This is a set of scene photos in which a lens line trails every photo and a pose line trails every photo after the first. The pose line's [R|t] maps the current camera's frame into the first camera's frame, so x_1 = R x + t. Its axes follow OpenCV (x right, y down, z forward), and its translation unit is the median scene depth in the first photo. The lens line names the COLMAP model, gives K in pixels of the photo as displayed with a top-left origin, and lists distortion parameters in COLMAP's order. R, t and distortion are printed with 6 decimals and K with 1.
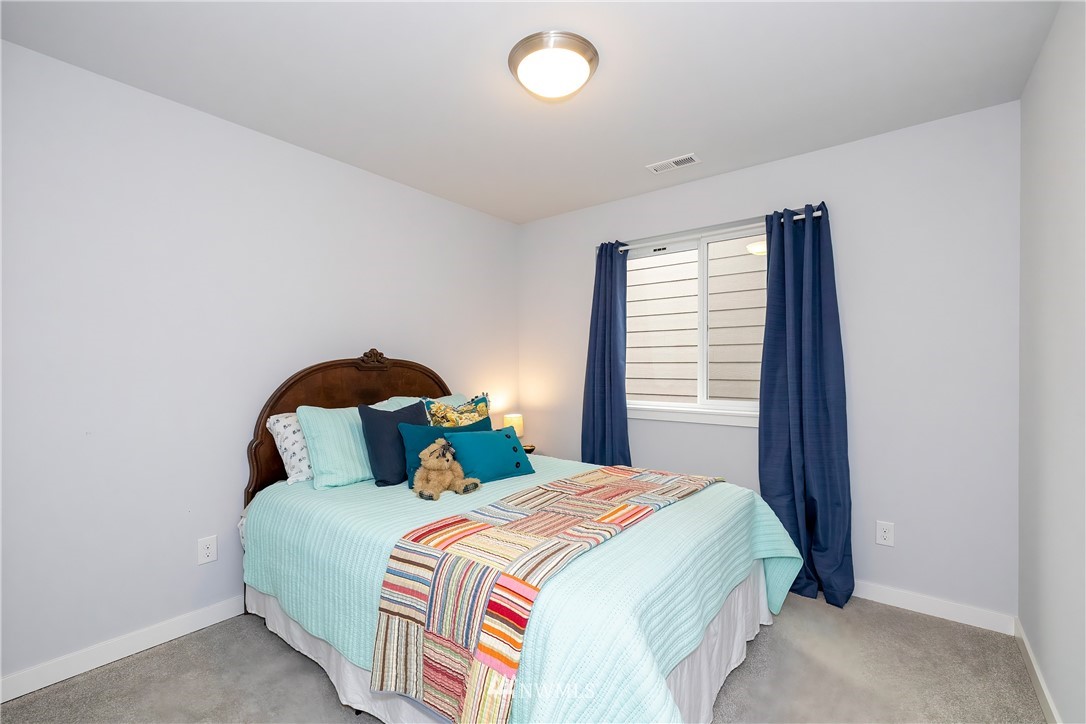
lens RADIAL K [[471.3, 0, 541.1], [0, 471.3, 365.8], [0, 0, 1]] dist [0.006690, -0.002027]
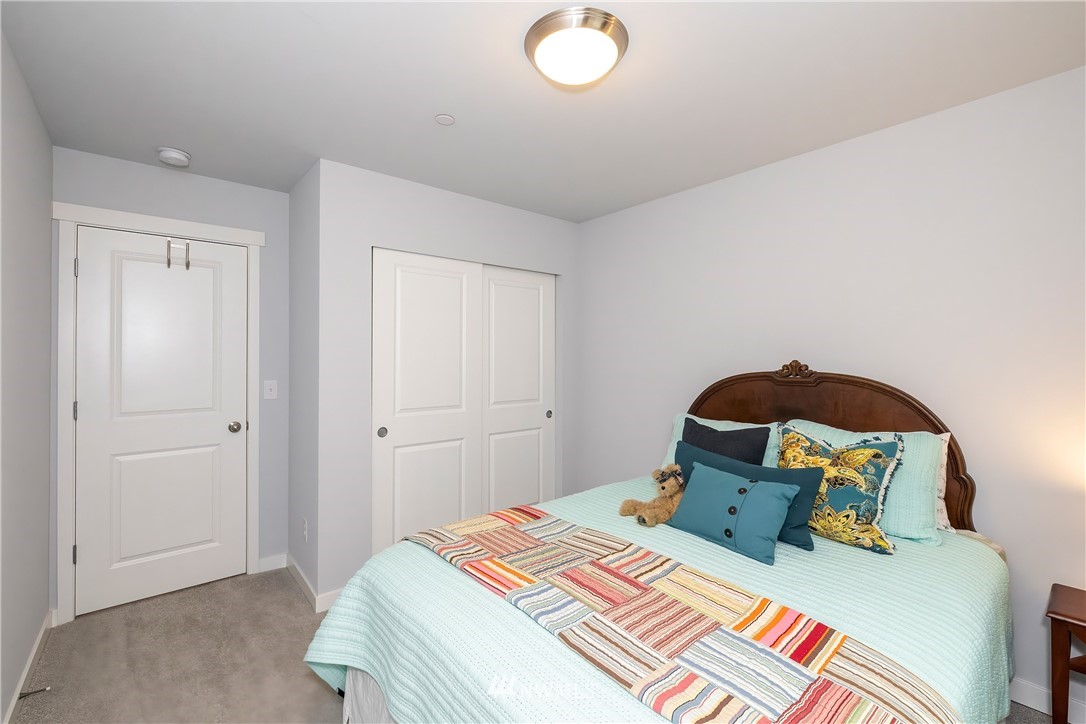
lens RADIAL K [[471.3, 0, 540.7], [0, 471.3, 352.5], [0, 0, 1]] dist [0.006690, -0.002027]
pose [[-0.201600, -0.006888, -0.979444, 1.005876], [0.003400, 0.999964, -0.007732, -0.078545], [0.979462, -0.004889, -0.201570, 1.257204]]
